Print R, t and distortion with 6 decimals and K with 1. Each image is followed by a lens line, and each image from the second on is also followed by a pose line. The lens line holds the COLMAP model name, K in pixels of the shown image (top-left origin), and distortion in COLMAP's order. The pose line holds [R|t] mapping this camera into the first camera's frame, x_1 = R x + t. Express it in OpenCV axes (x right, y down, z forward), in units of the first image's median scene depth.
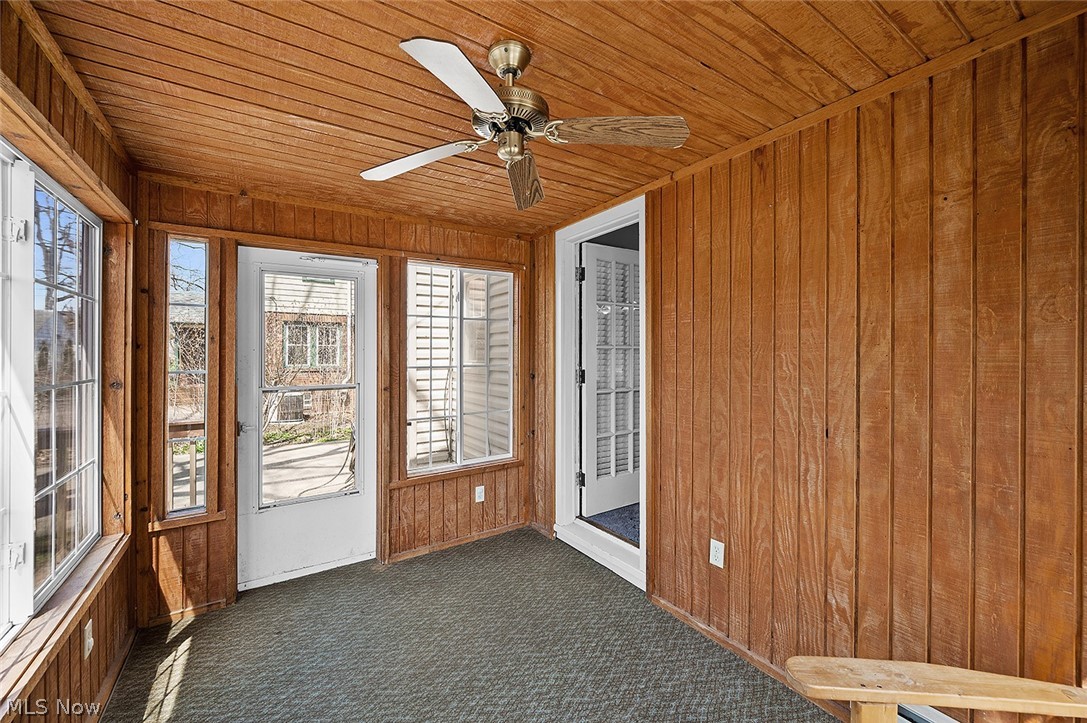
lens RADIAL K [[430.4, 0, 543.8], [0, 430.4, 355.1], [0, 0, 1]] dist [0.002724, 0.000127]
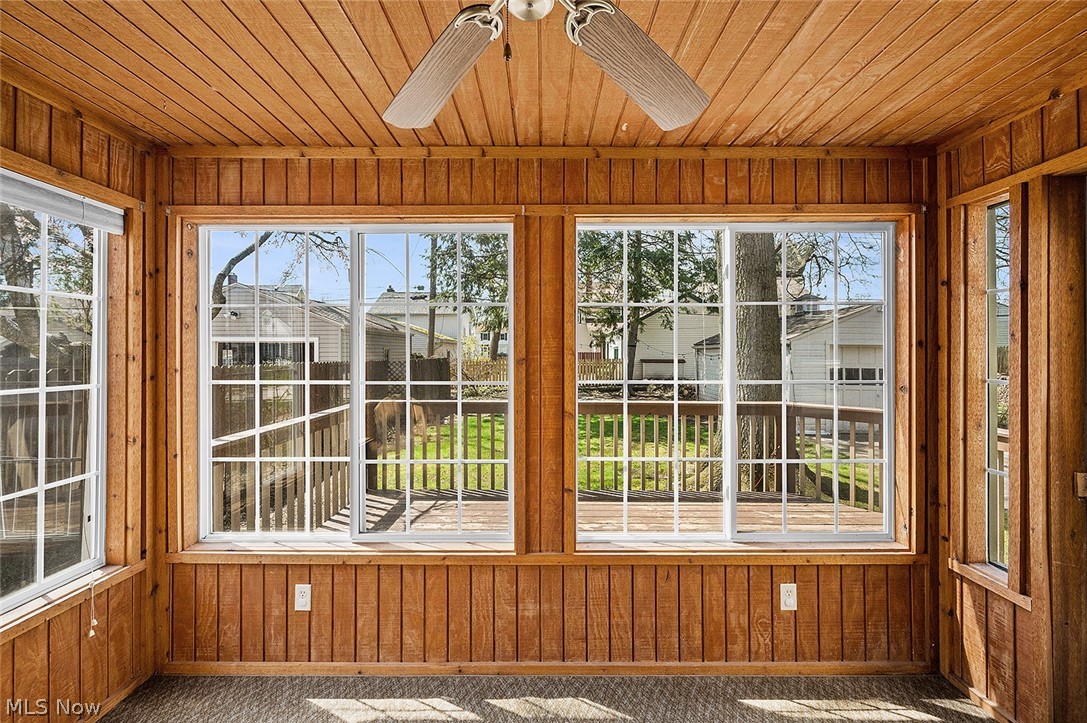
lens RADIAL K [[430.4, 0, 542.9], [0, 430.4, 351.2], [0, 0, 1]] dist [0.002724, 0.000127]
pose [[-0.545450, -0.000575, -0.838143, 0.225916], [-0.003806, 0.999991, 0.001791, -0.012109], [0.838135, 0.004167, -0.545447, 0.798274]]
